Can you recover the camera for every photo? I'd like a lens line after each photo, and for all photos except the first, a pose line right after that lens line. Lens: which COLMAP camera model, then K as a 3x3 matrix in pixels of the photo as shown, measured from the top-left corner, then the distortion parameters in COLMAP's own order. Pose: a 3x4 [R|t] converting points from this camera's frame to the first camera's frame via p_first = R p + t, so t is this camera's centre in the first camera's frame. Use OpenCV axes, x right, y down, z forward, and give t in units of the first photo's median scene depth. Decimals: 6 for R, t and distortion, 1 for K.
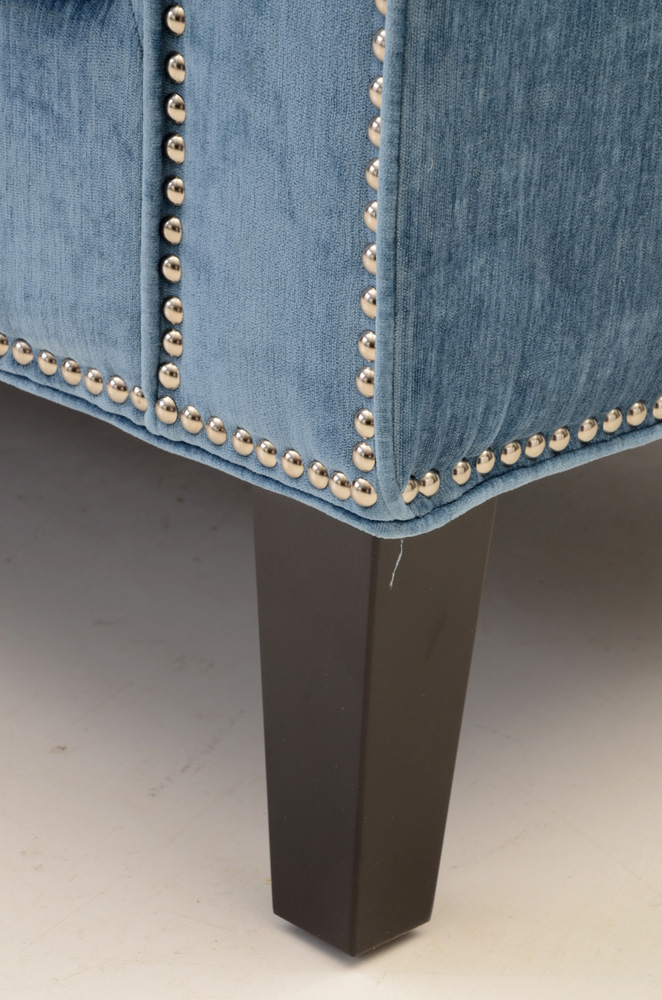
lens RADIAL K [[3147.3, 0, 331.0], [0, 3147.3, 500.0], [0, 0, 1]] dist [0.936995, -0.081990]
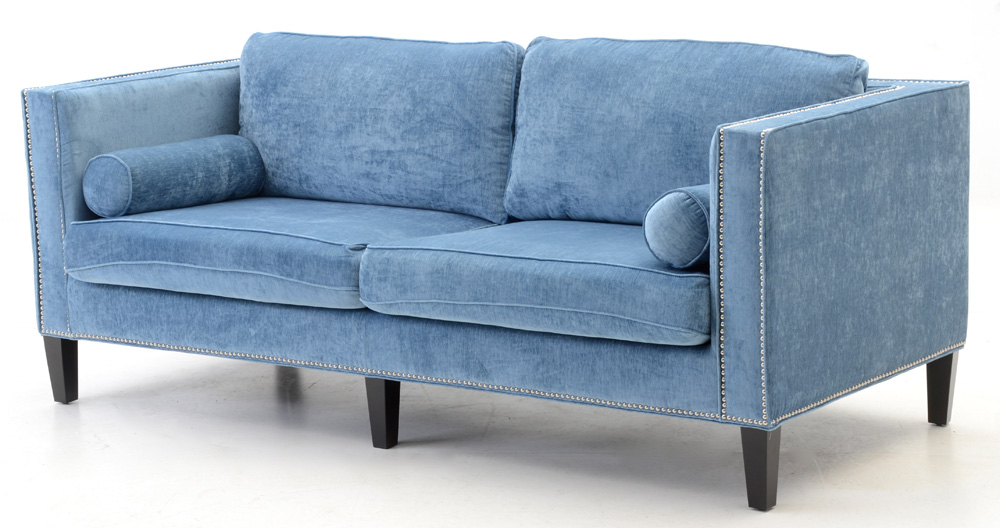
lens RADIAL K [[2361.0, 0, 498.3], [0, 2361.0, 243.5], [0, 0, 1]] dist [0.543087, 0.295259]
pose [[0.984890, -0.103299, 0.138997, -1.089713], [0.130341, 0.970631, -0.202206, 0.519481], [-0.114027, 0.217268, 0.969429, -3.458931]]
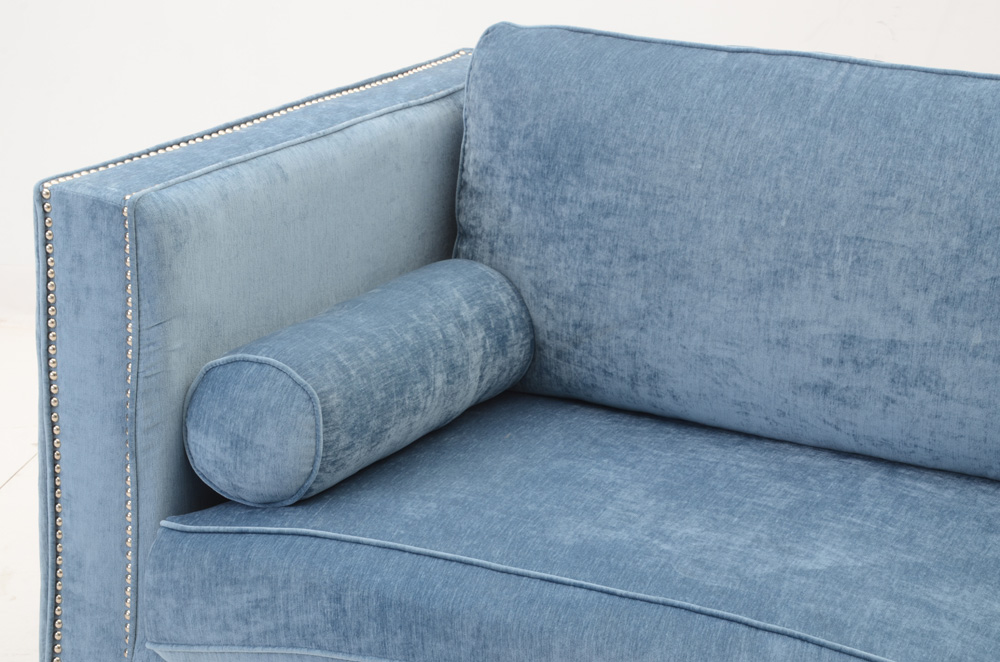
lens RADIAL K [[2244.8, 0, 500.0], [0, 2244.8, 331.0], [0, 0, 1]] dist [0.528103, 0.032762]
pose [[0.952392, -0.103332, 0.286831, -1.575689], [0.126247, 0.990026, -0.062527, -0.778651], [-0.277509, 0.095761, 0.955938, -0.120545]]
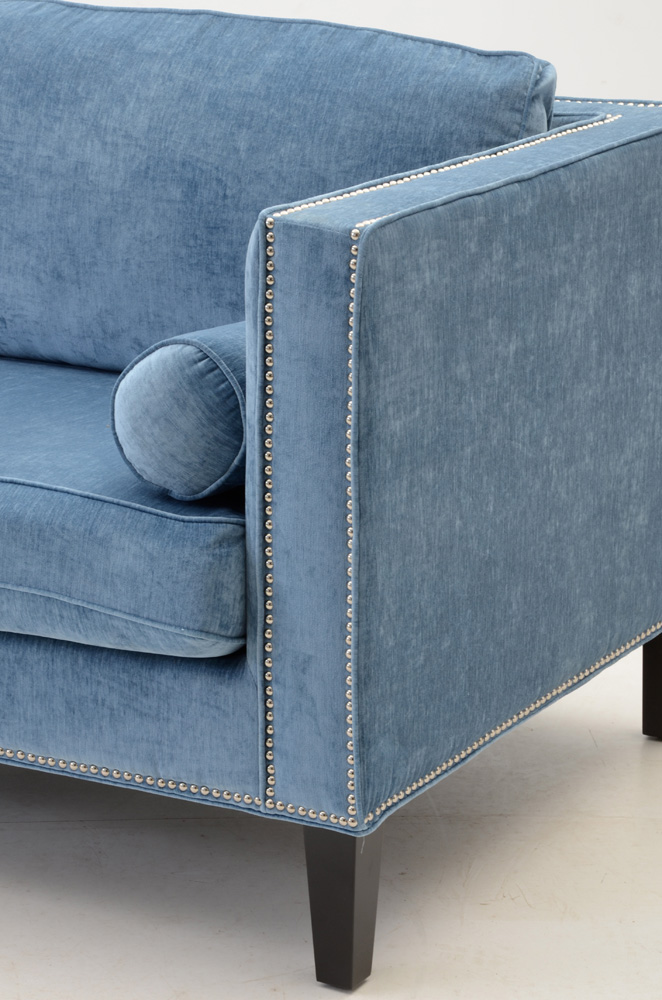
lens RADIAL K [[2725.2, 0, 331.0], [0, 2725.2, 500.0], [0, 0, 1]] dist [0.645988, 1.096273]
pose [[0.966407, -0.115972, 0.229364, -0.562647], [0.140497, 0.985646, -0.093609, -0.061338], [-0.215216, 0.122690, 0.968829, -1.543843]]
